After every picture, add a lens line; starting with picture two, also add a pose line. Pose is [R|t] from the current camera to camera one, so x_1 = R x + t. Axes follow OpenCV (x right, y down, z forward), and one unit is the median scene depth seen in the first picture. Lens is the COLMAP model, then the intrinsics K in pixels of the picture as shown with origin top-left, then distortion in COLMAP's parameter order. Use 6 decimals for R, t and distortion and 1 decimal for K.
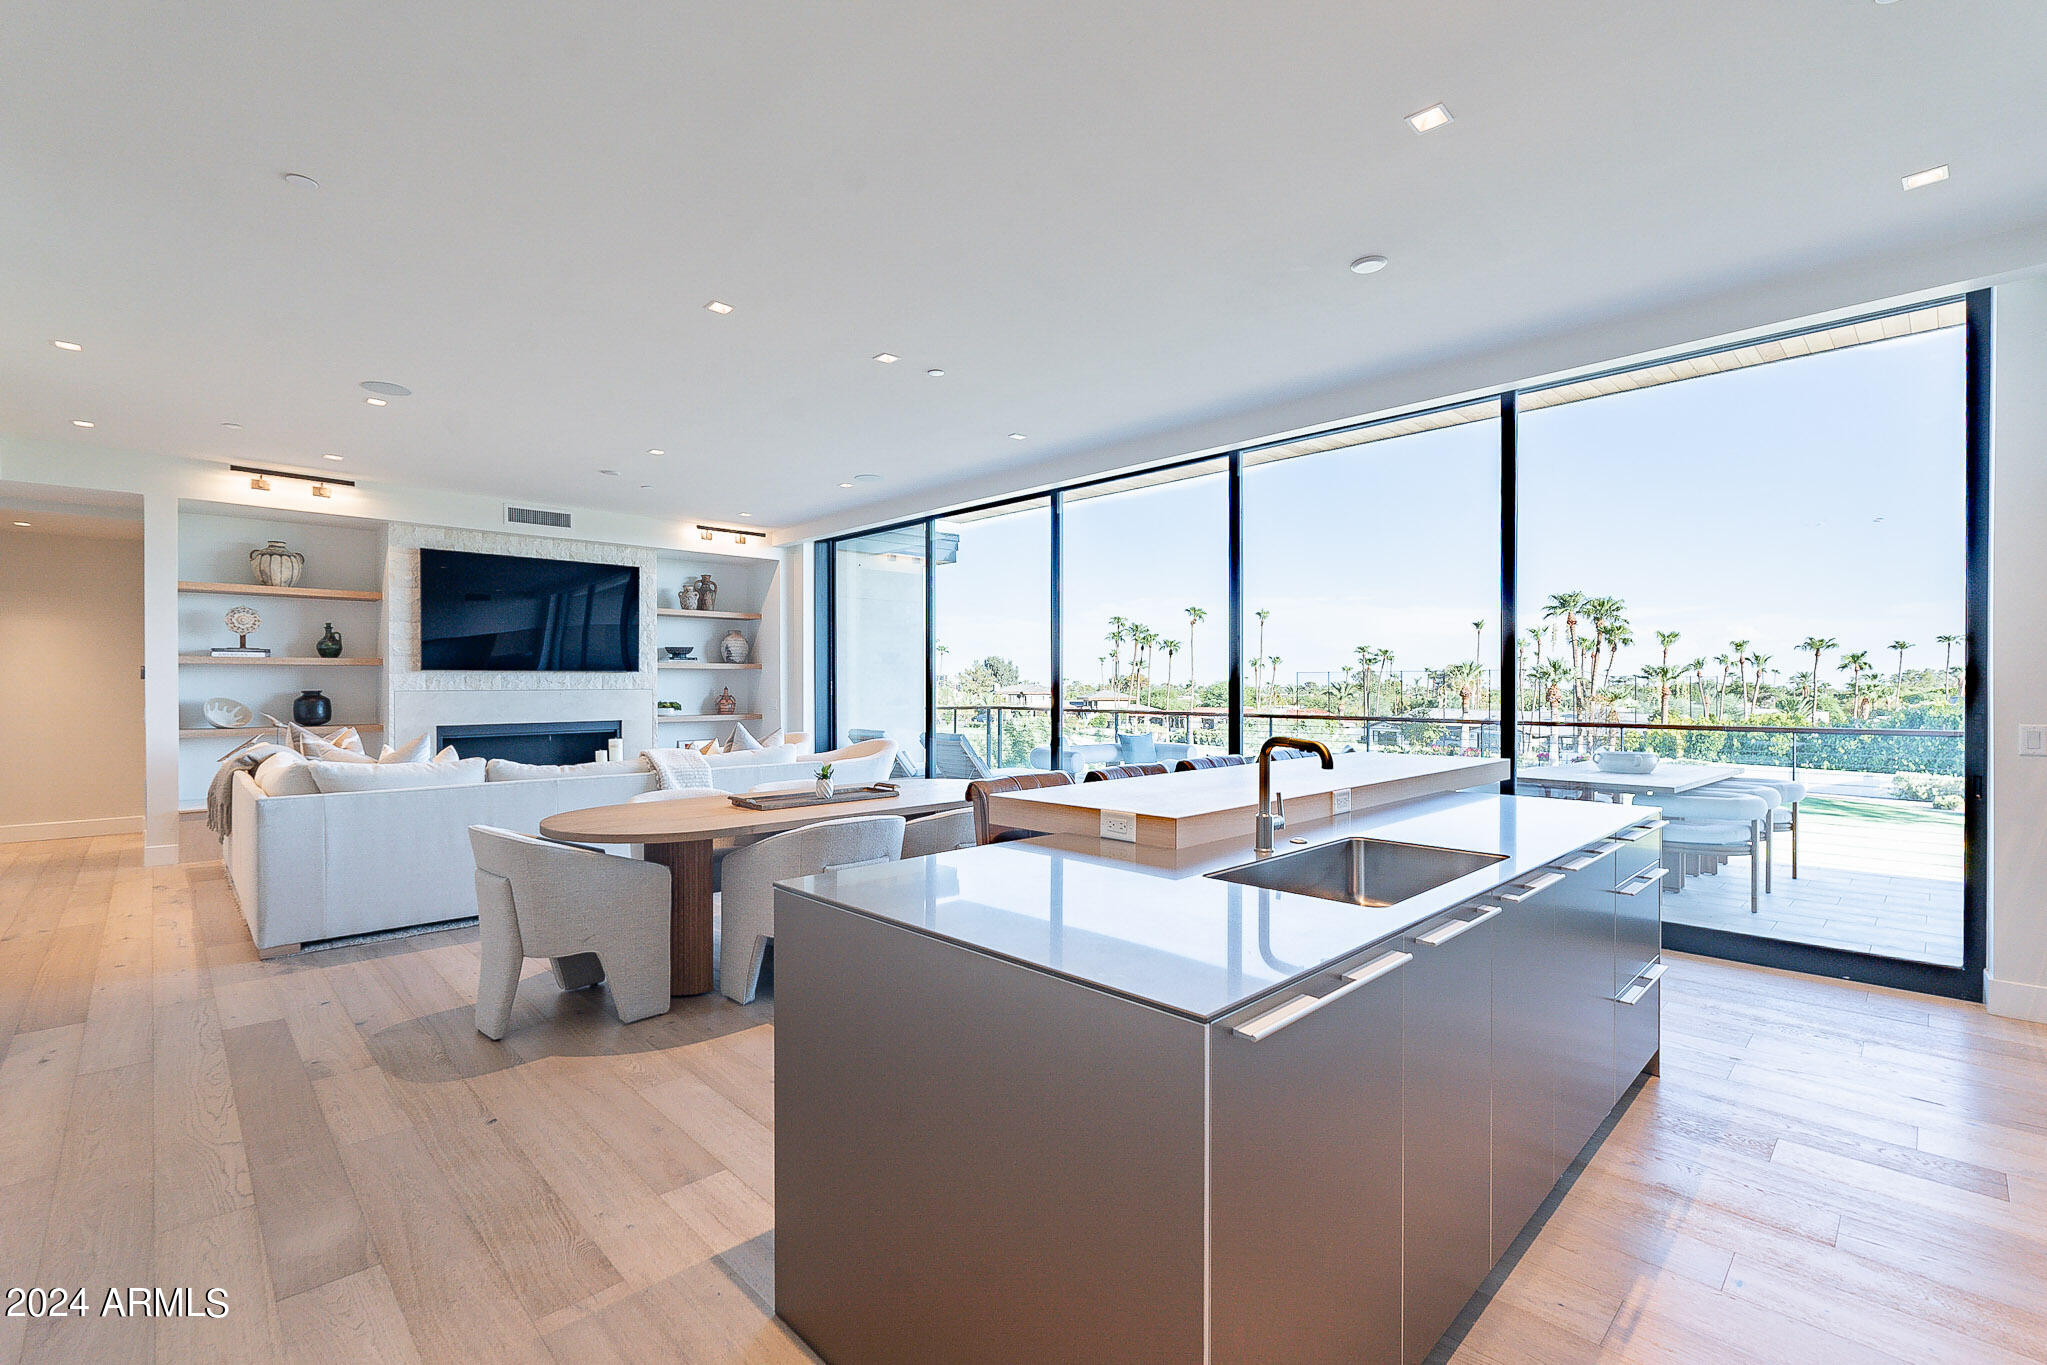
lens RADIAL K [[904.4, 0, 1029.3], [0, 904.4, 681.5], [0, 0, 1]] dist [-0.006890, 0.001050]
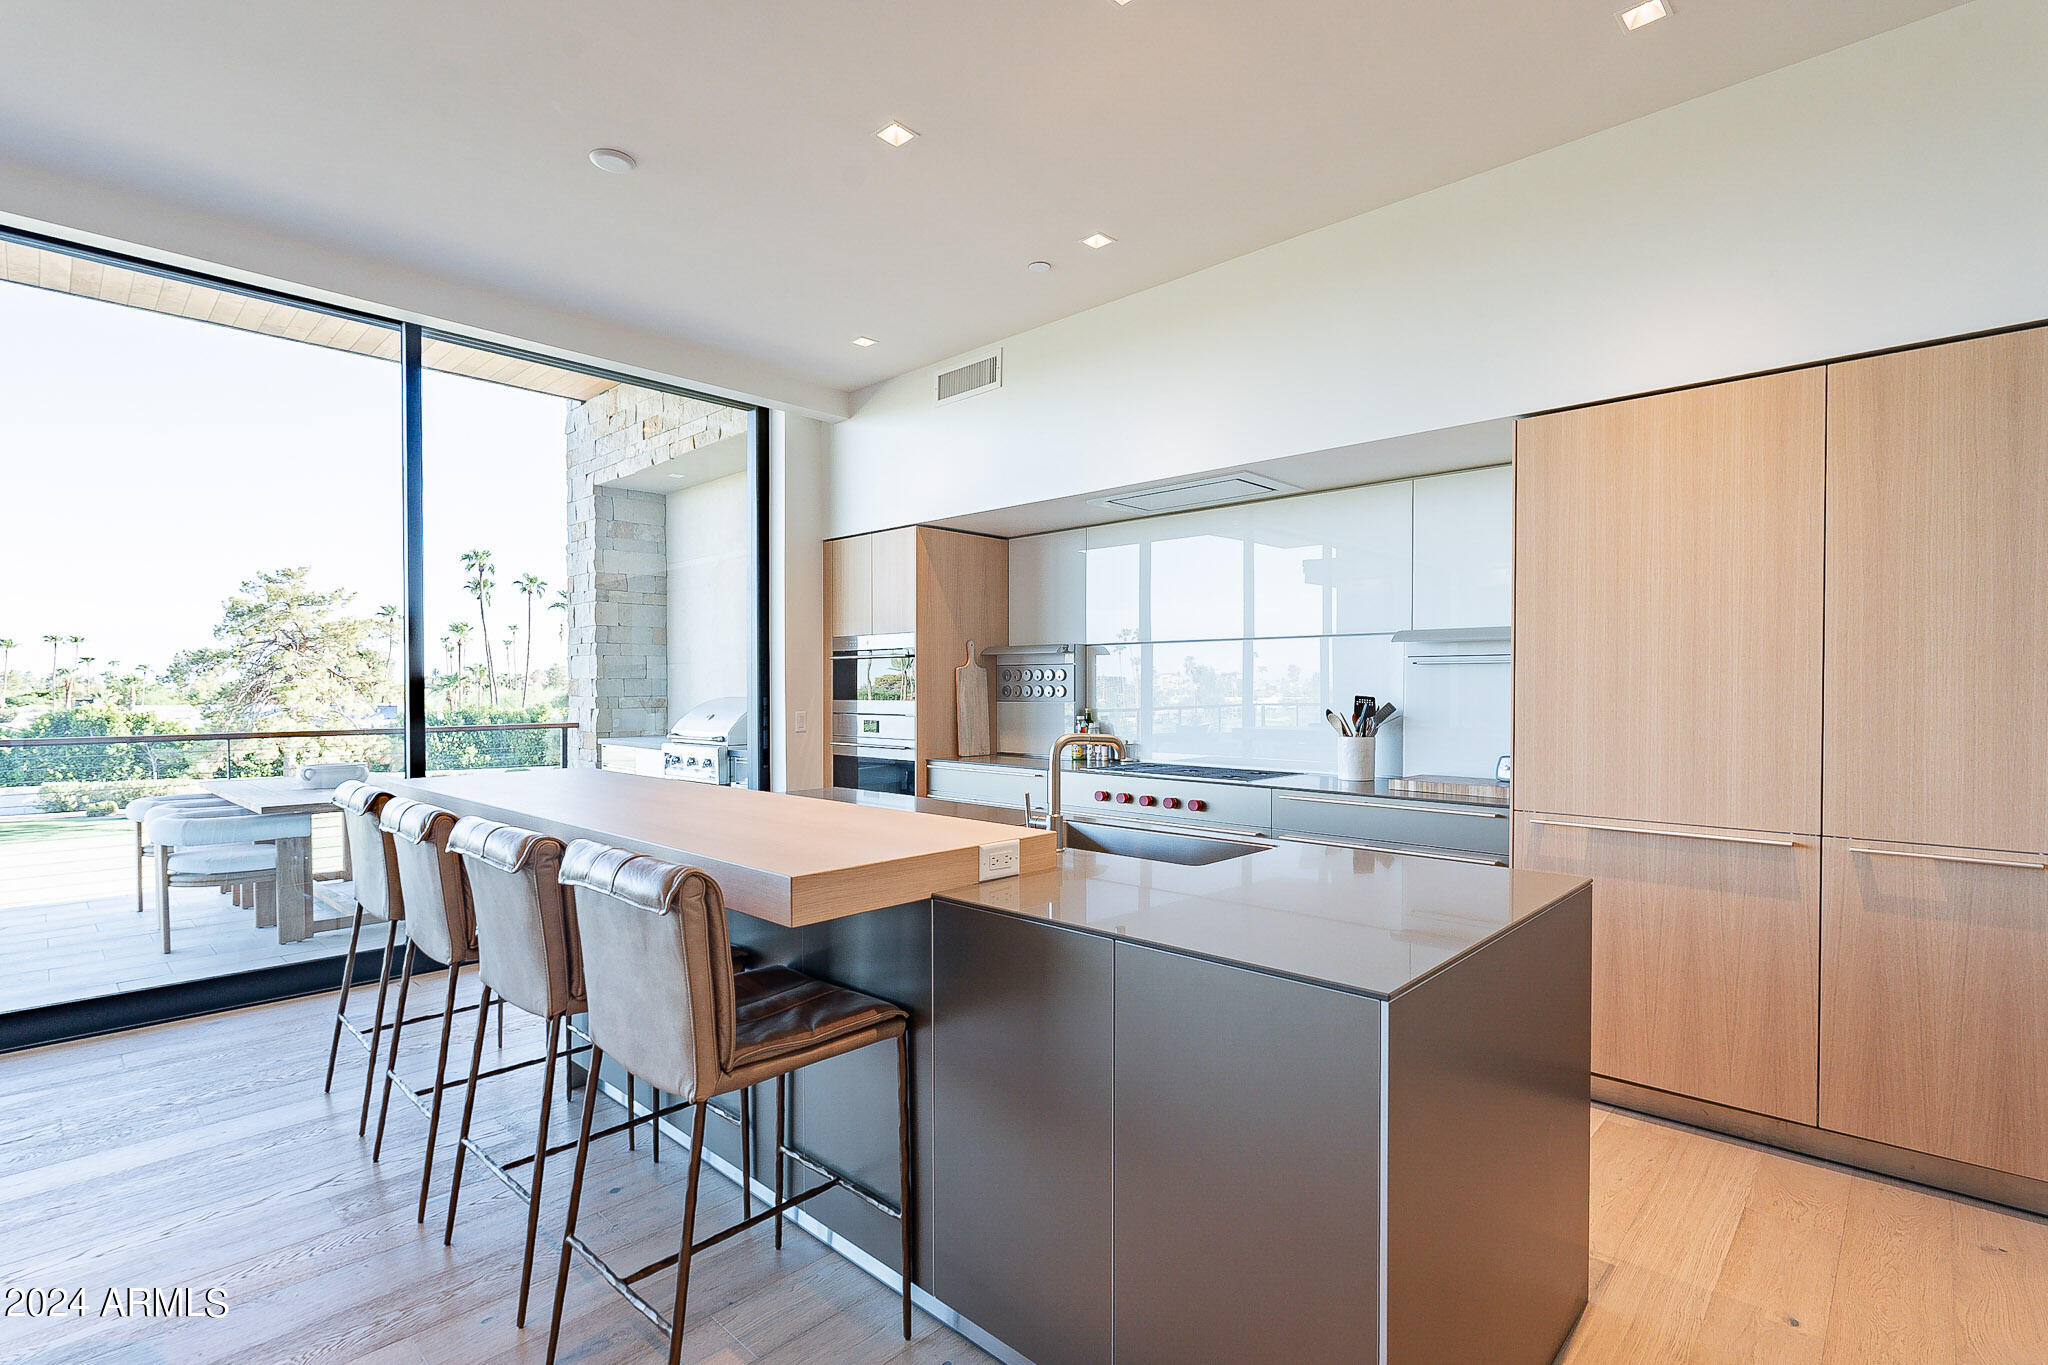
lens RADIAL K [[958.9, 0, 1011.5], [0, 958.9, 709.3], [0, 0, 1]] dist [-0.002909, 0.000214]
pose [[-0.041327, -0.022967, 0.998882, -0.181046], [-0.003020, 0.999734, 0.022861, 0.003316], [-0.999141, -0.002072, -0.041386, 0.242775]]
